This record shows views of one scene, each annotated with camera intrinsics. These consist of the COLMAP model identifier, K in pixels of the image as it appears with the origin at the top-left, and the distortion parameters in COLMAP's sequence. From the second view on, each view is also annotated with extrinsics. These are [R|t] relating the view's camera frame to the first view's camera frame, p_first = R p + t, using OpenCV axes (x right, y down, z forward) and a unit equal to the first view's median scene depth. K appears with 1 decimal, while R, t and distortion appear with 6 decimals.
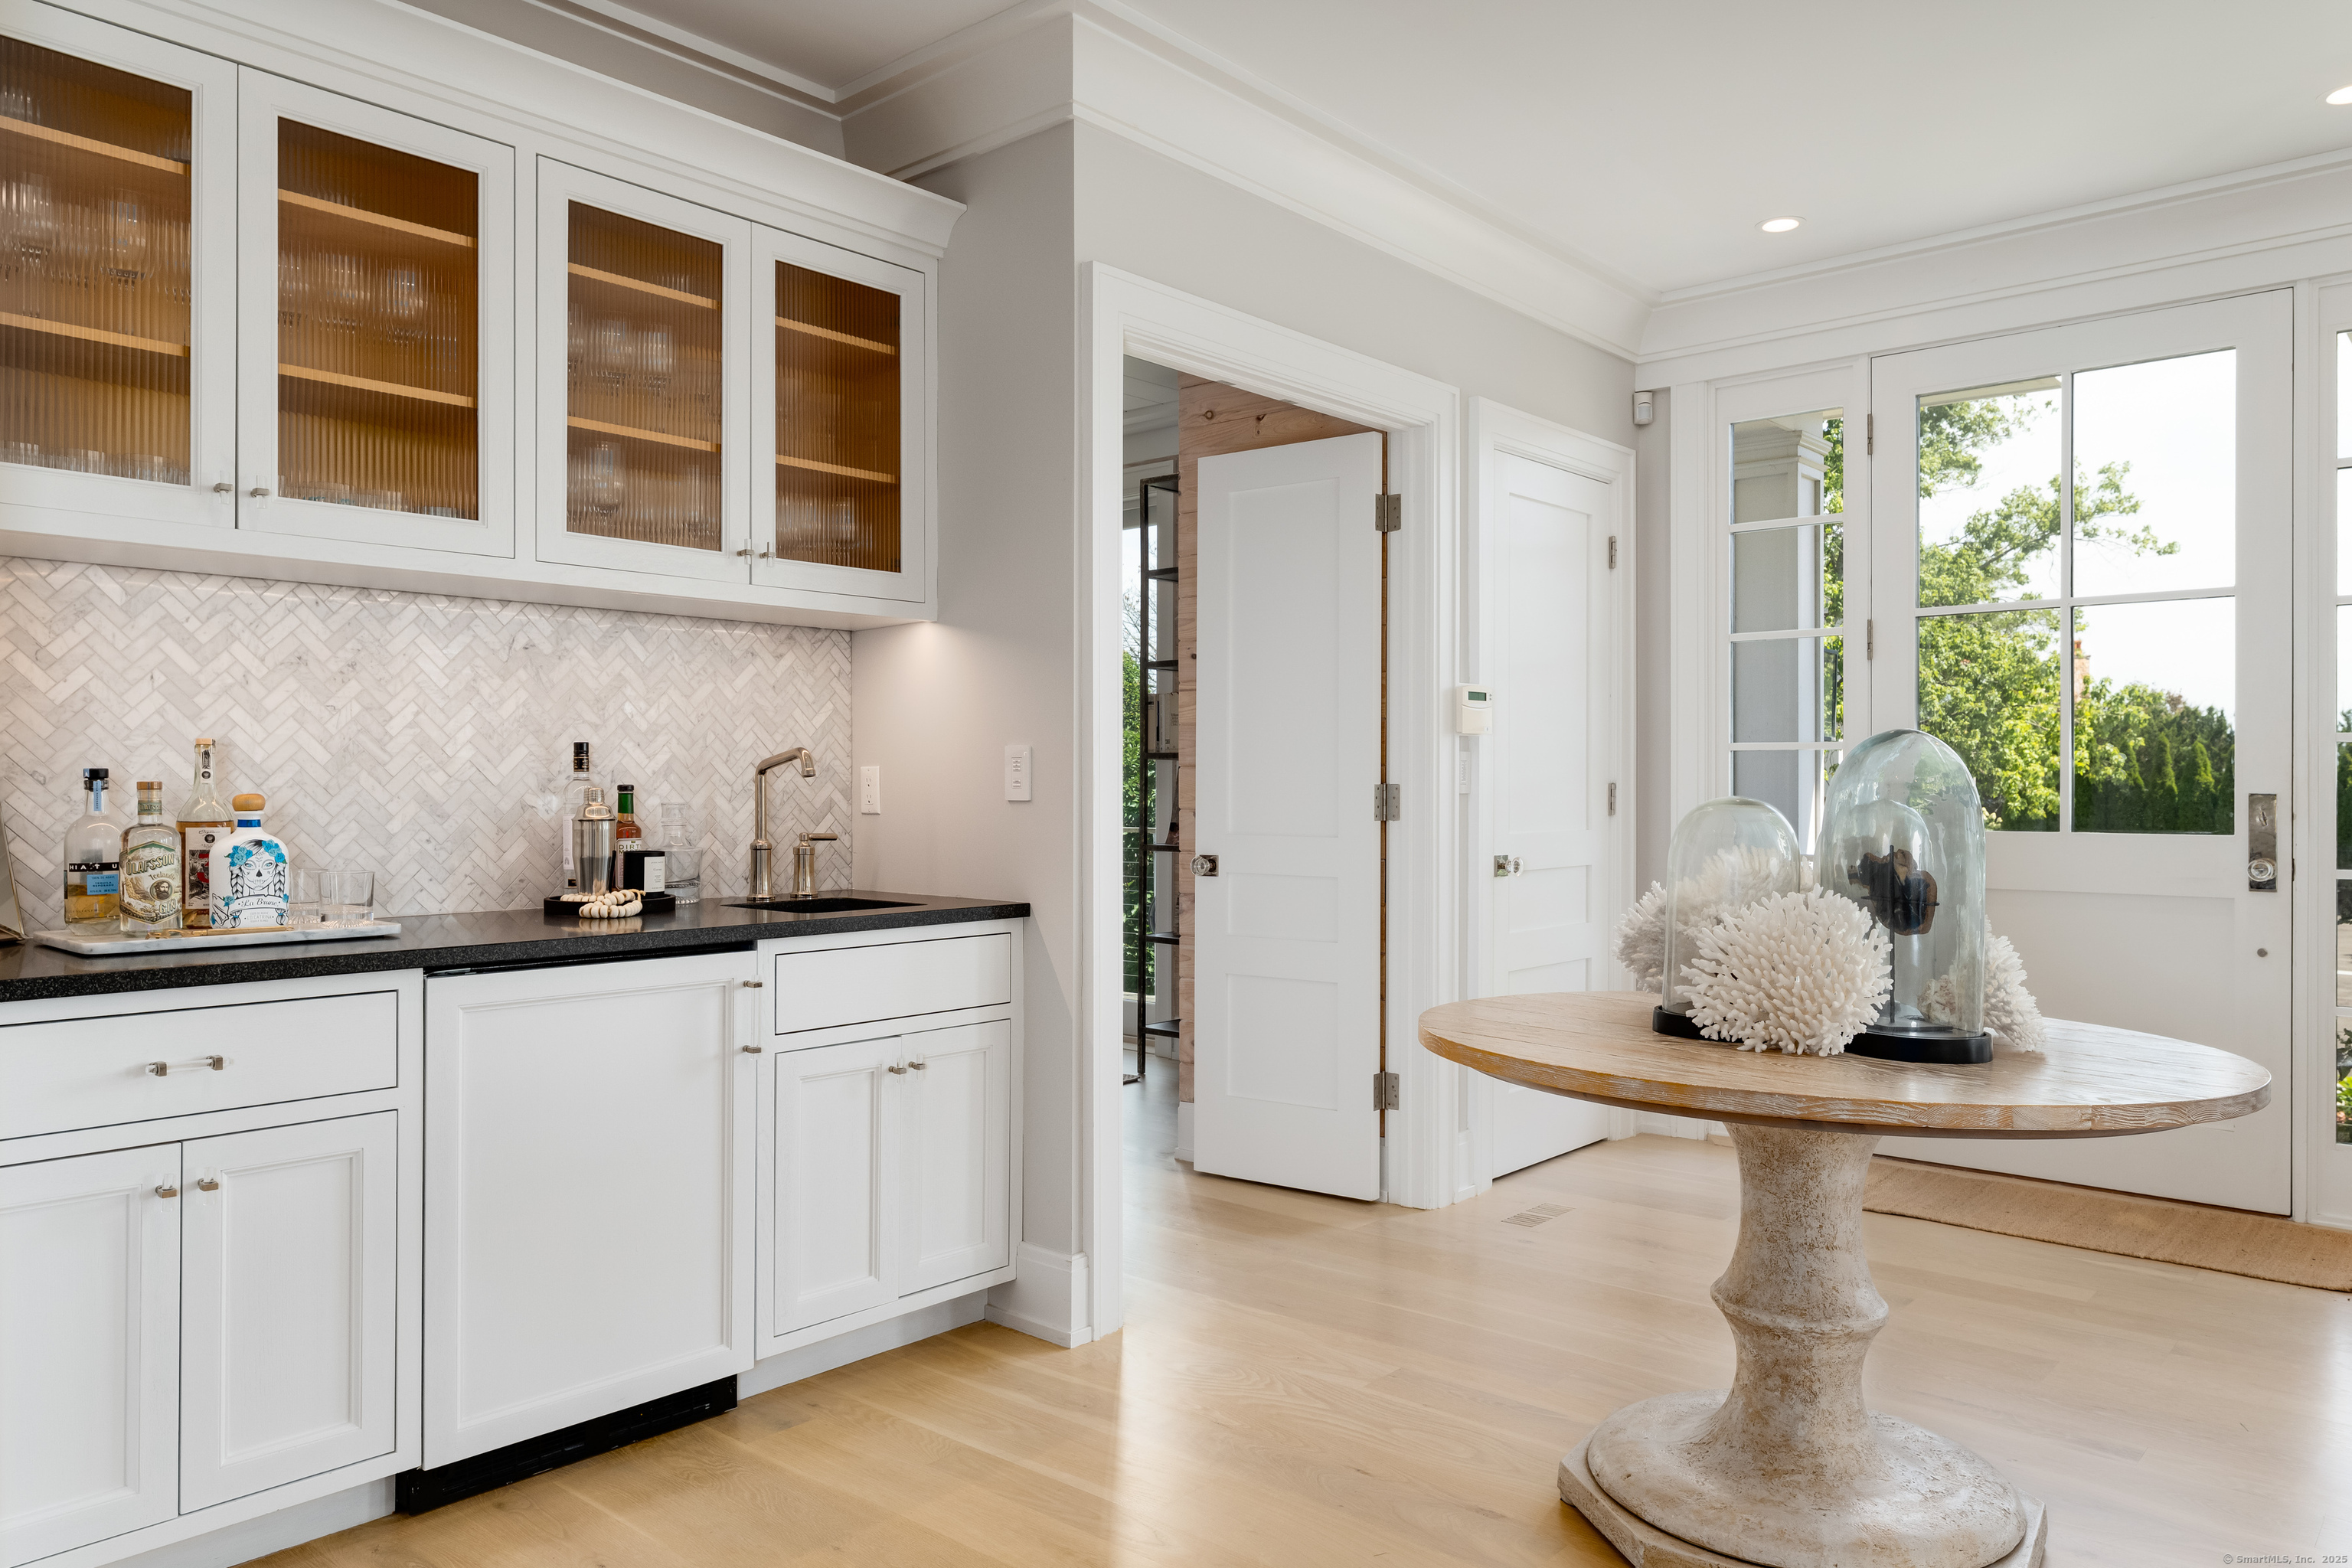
lens RADIAL K [[1610.6, 0, 1176.0], [0, 1610.6, 784.0], [0, 0, 1]] dist [-0.000635, 0.001668]
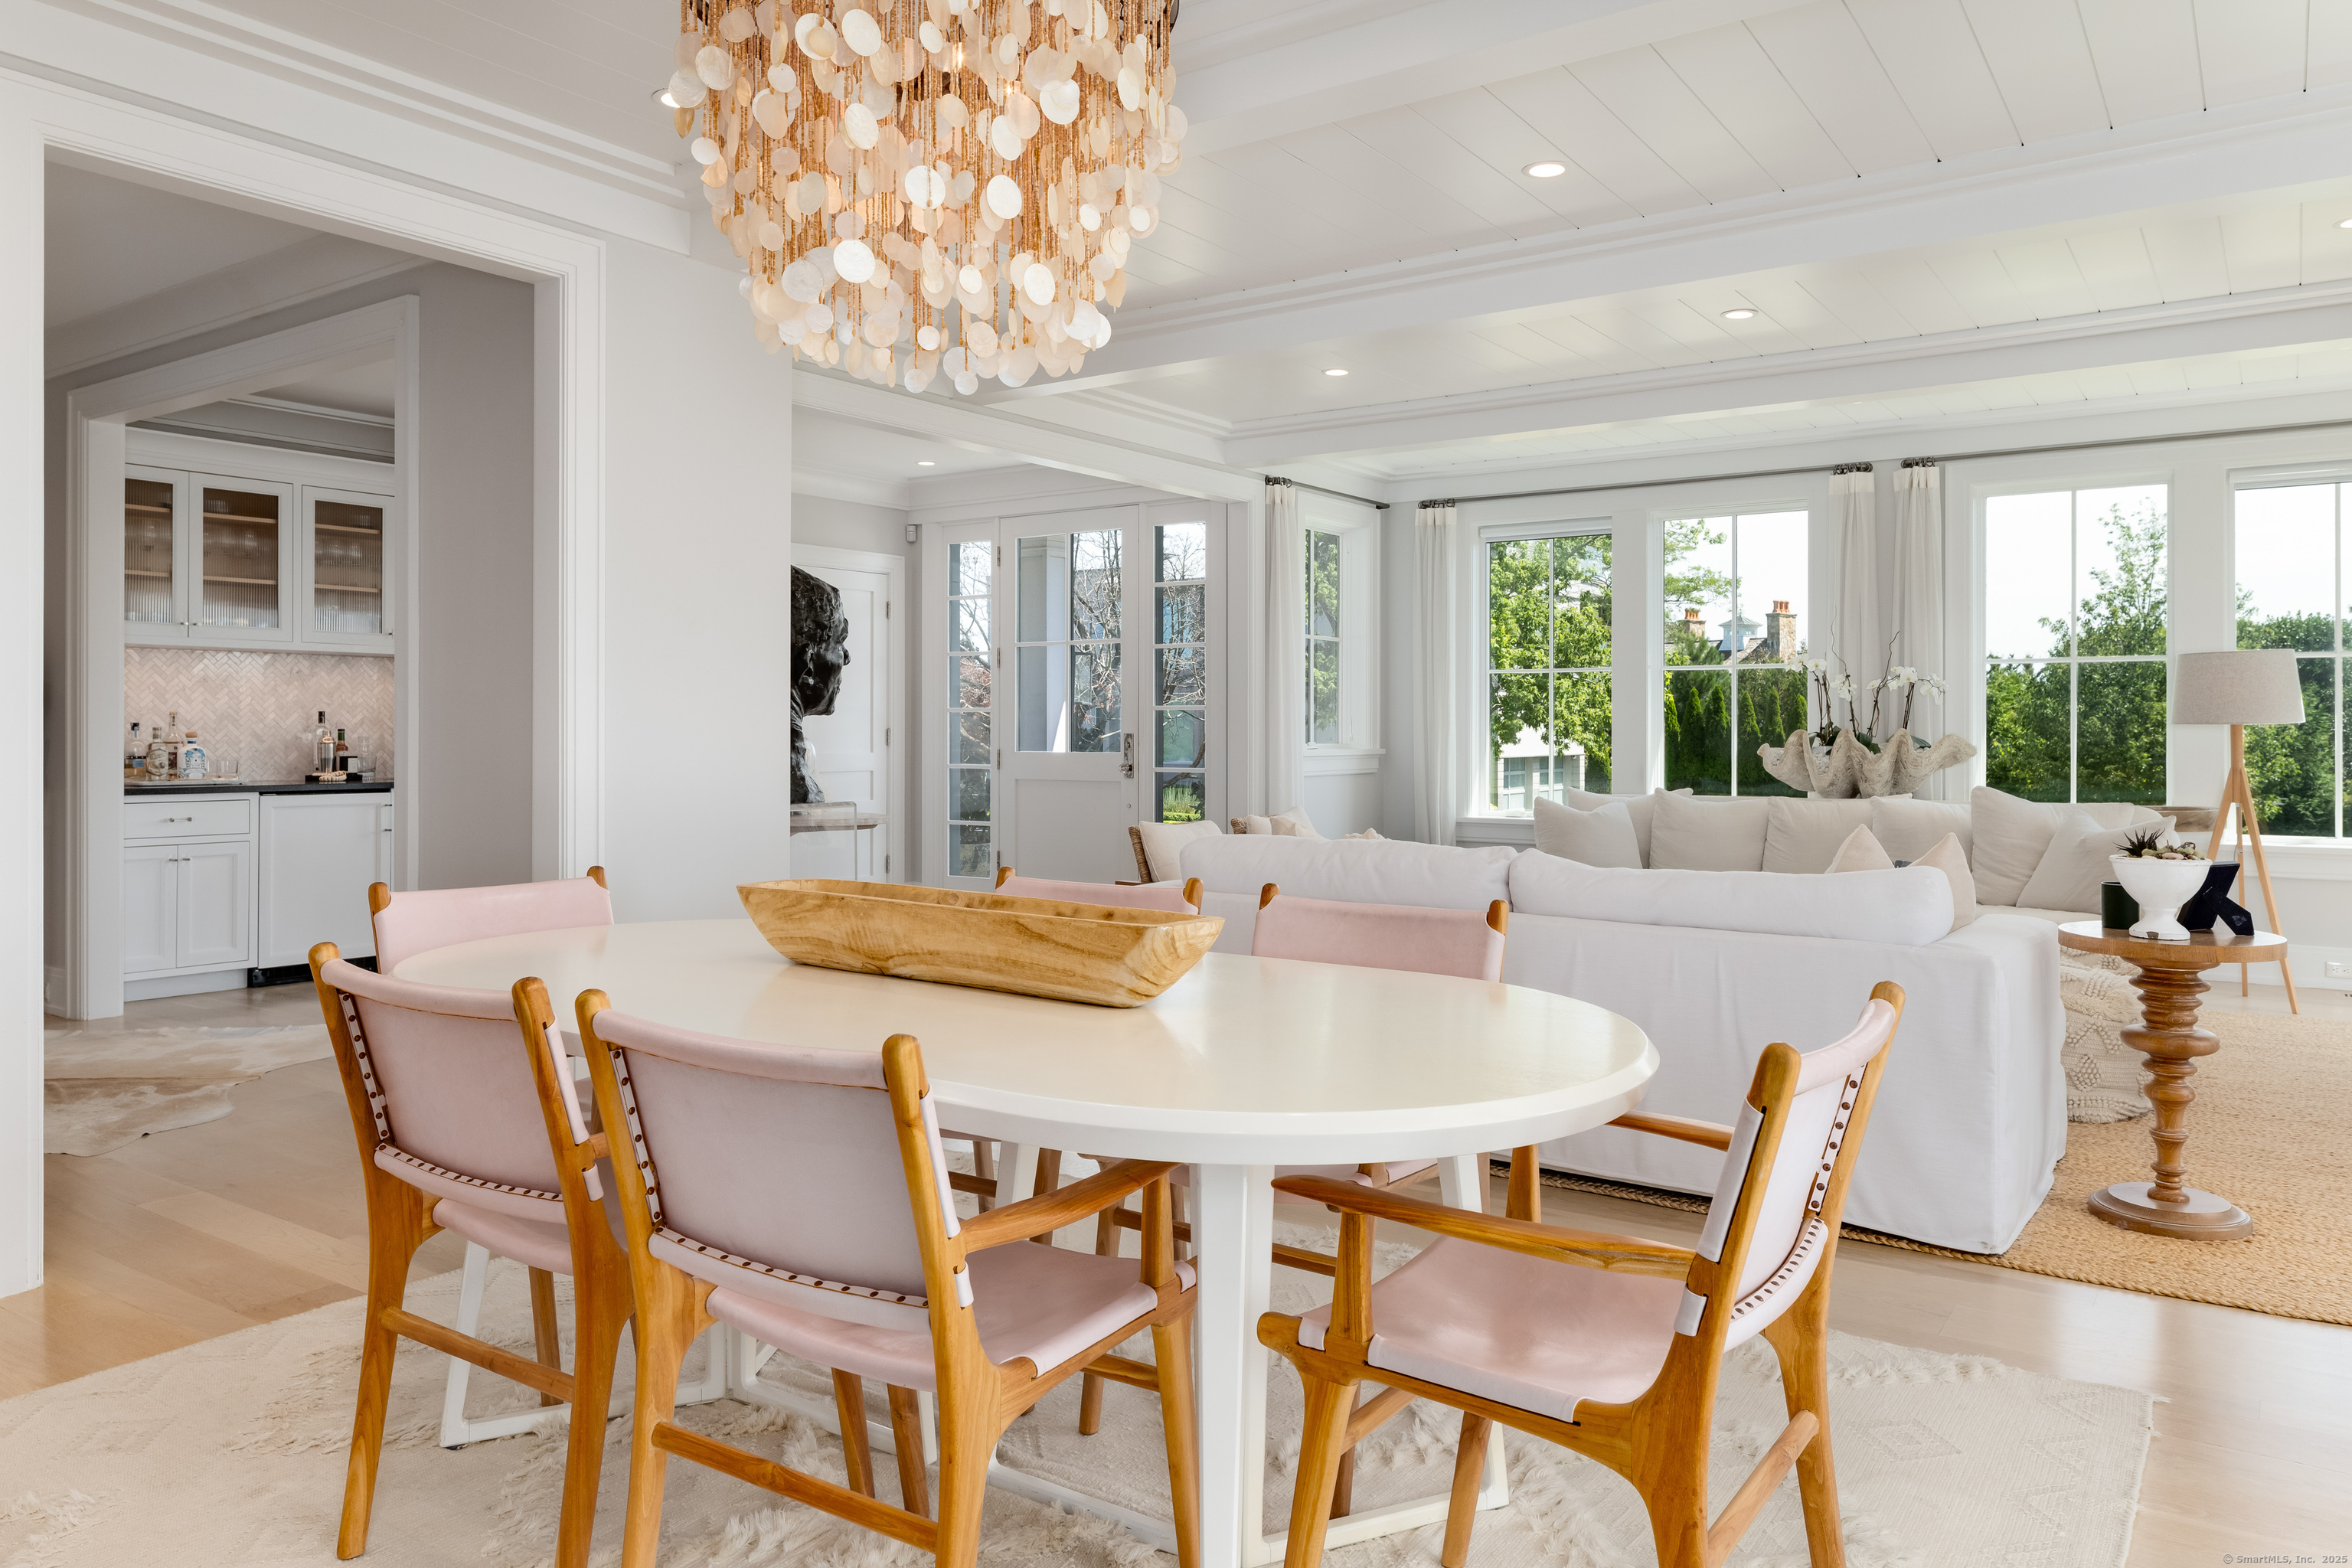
lens RADIAL K [[1626.4, 0, 1183.3], [0, 1626.4, 722.9], [0, 0, 1]] dist [-0.002512, -0.002266]
pose [[0.994041, 0.000802, 0.109005, 0.725380], [-0.000270, 0.999988, -0.004889, 0.003634], [-0.109008, 0.004830, 0.994029, -1.745721]]
